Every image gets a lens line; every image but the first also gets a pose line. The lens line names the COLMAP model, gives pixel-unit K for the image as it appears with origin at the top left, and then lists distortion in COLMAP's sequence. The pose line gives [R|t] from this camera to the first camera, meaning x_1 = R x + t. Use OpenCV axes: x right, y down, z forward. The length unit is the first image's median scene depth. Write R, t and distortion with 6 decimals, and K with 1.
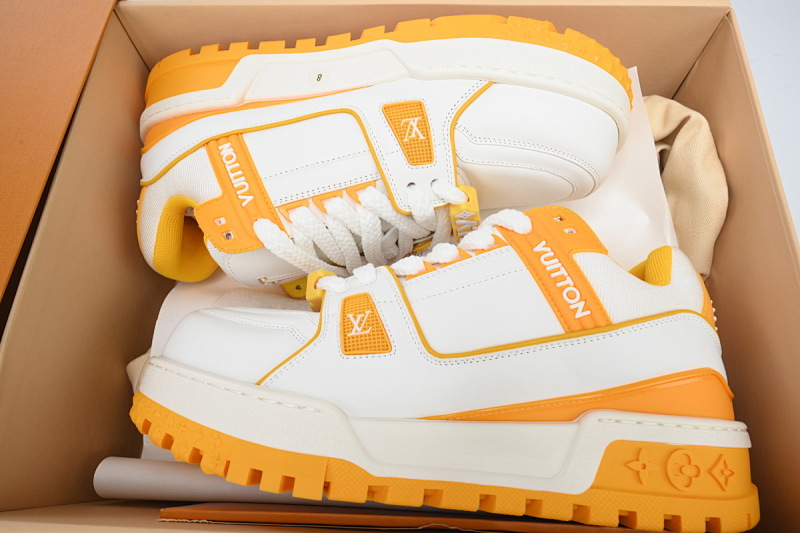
lens RADIAL K [[559.8, 0, 406.4], [0, 559.8, 261.7], [0, 0, 1]] dist [0.038782, 0.000117]
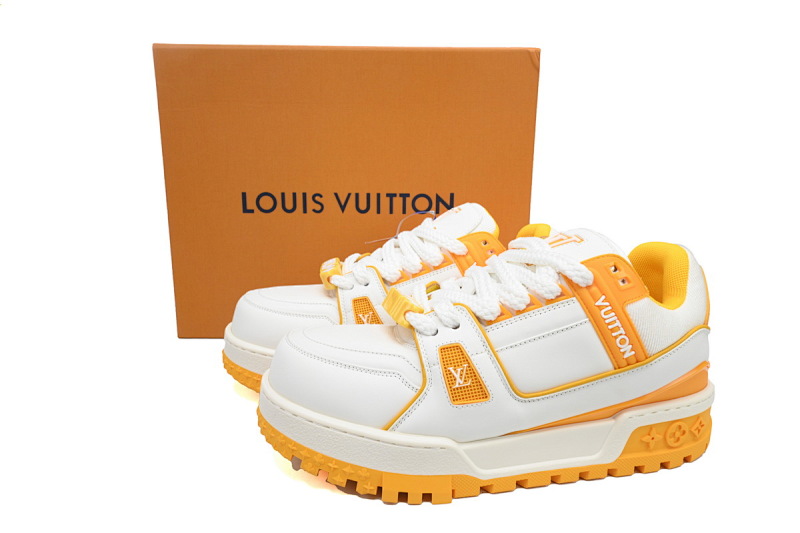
lens RADIAL K [[559.8, 0, 407.8], [0, 559.8, 266.0], [0, 0, 1]] dist [0.038782, 0.000117]
pose [[0.979180, -0.114221, 0.167810, -0.386187], [0.015612, 0.866600, 0.498760, -0.739700], [-0.202393, -0.485756, 0.850340, 0.078563]]
